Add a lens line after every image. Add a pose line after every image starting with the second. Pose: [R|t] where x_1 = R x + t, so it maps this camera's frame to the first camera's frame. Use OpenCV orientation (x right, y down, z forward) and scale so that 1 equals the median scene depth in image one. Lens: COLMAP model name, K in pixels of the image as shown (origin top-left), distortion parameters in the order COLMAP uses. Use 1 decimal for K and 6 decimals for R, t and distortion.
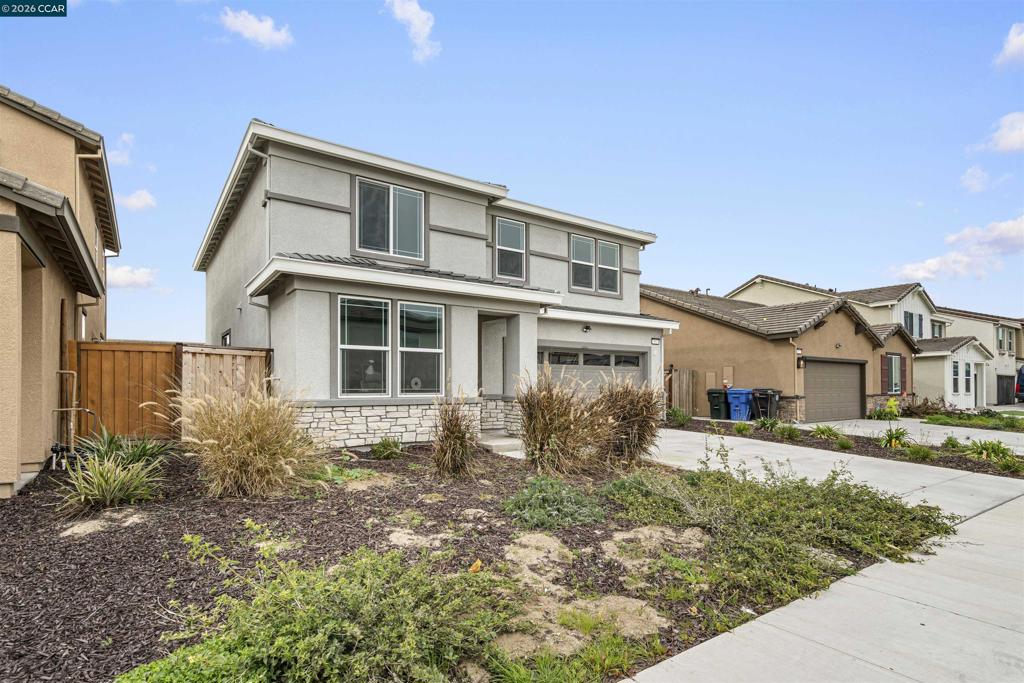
lens RADIAL K [[522.4, 0, 512.5], [0, 522.4, 383.6], [0, 0, 1]] dist [0.000006, -0.000036]
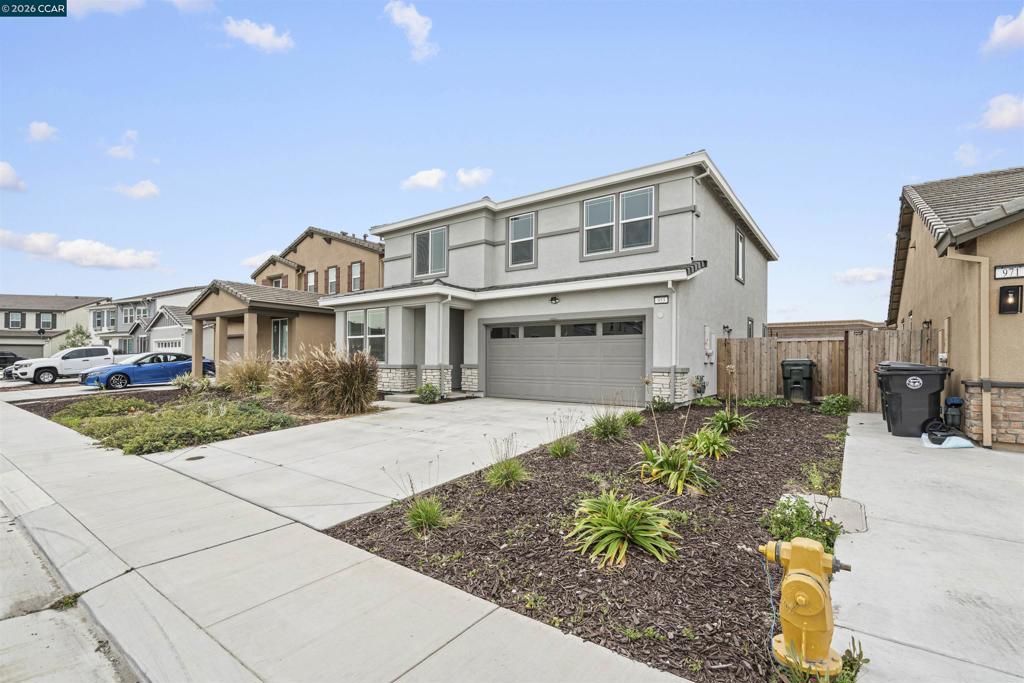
lens RADIAL K [[459.4, 0, 512.5], [0, 459.4, 359.1], [0, 0, 1]] dist [-0.000403, 0.000019]
pose [[0.316906, 0.002527, -0.948453, 0.927814], [0.002641, 0.999990, 0.003547, 0.004284], [0.948453, -0.003629, 0.316897, 0.634406]]
